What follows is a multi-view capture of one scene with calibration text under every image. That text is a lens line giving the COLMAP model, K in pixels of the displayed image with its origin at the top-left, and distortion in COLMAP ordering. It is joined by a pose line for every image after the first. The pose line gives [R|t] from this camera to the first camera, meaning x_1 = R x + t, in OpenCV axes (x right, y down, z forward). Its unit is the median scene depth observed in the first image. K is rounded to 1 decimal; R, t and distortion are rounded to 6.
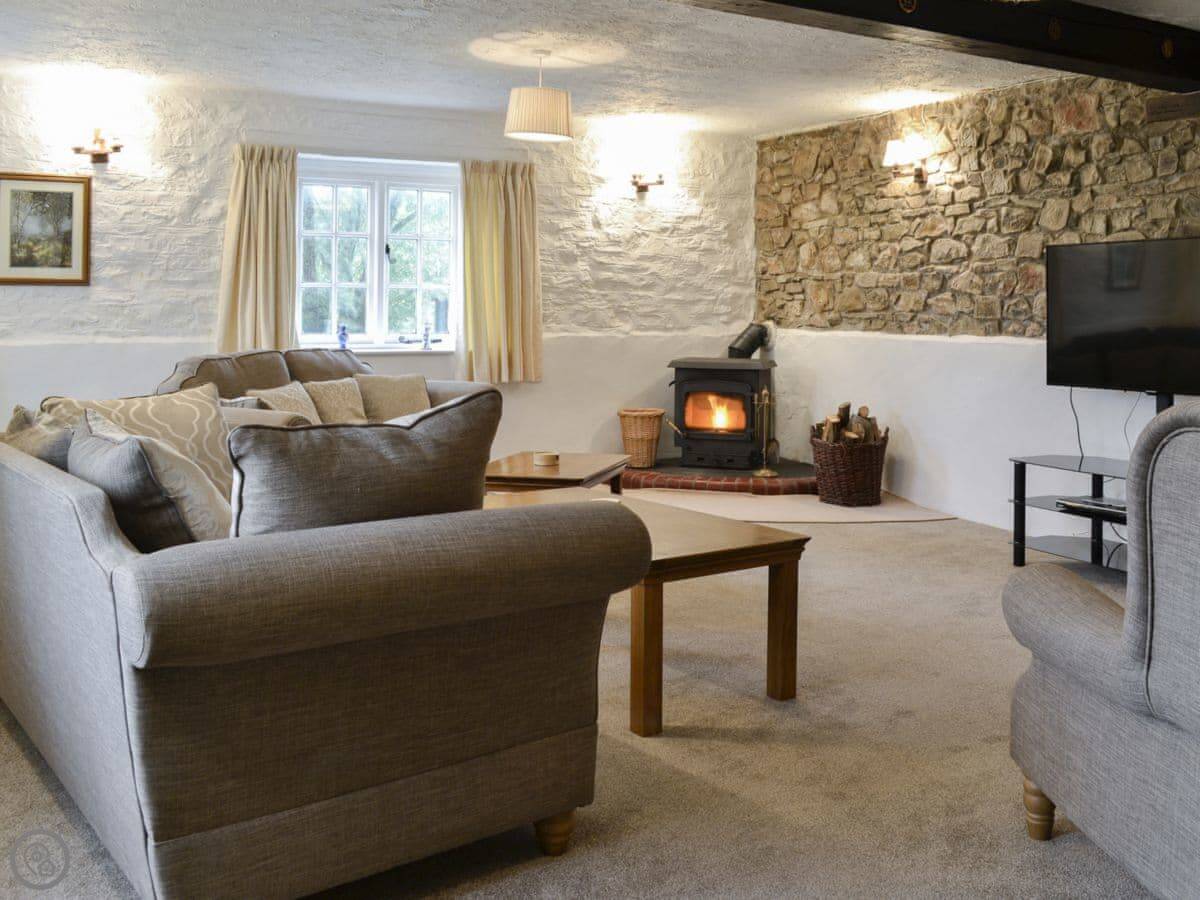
lens RADIAL K [[1167.8, 0, 600.0], [0, 1167.8, 450.0], [0, 0, 1]] dist [-0.132396, 0.000911]
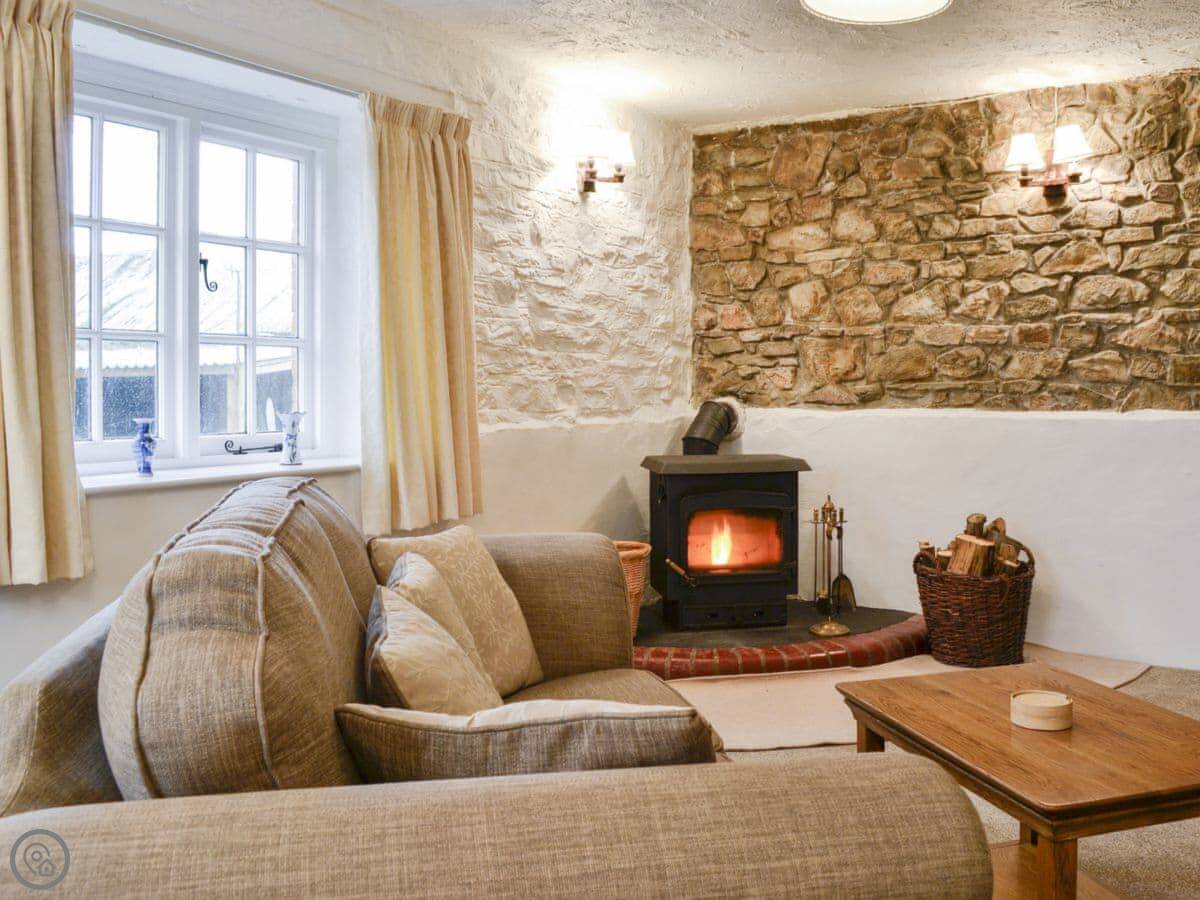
lens RADIAL K [[1122.3, 0, 600.0], [0, 1122.3, 450.0], [0, 0, 1]] dist [-0.088330, -0.002475]
pose [[0.845005, -0.040407, 0.533230, -0.308068], [0.076313, 0.996047, -0.045456, -0.063997], [-0.529286, 0.079103, 0.844748, 0.555113]]
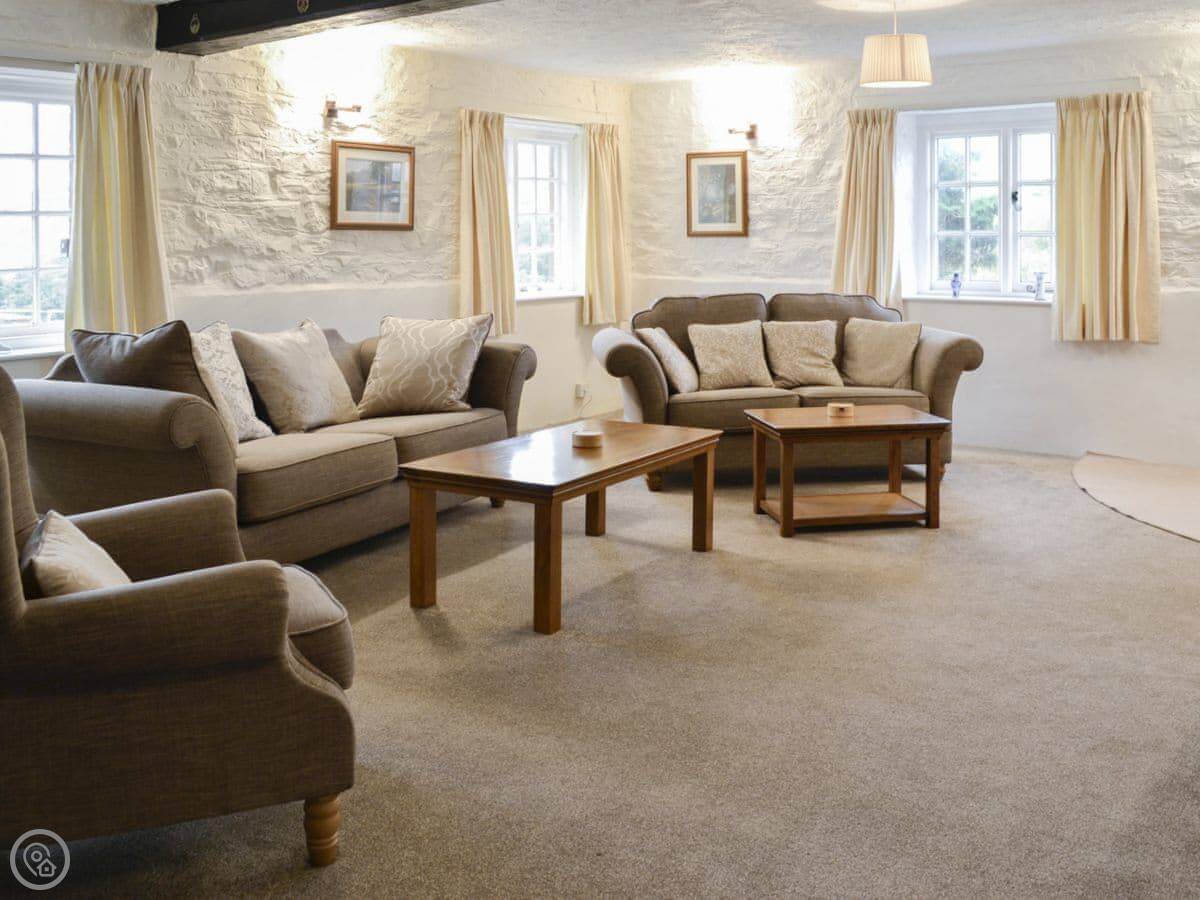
lens RADIAL K [[1167.8, 0, 600.0], [0, 1167.8, 450.0], [0, 0, 1]] dist [-0.132396, 0.000911]
pose [[0.344774, 0.146957, -0.927111, 0.646333], [-0.101677, 0.987704, 0.118751, -0.040822], [0.933163, 0.053324, 0.355477, 0.348123]]
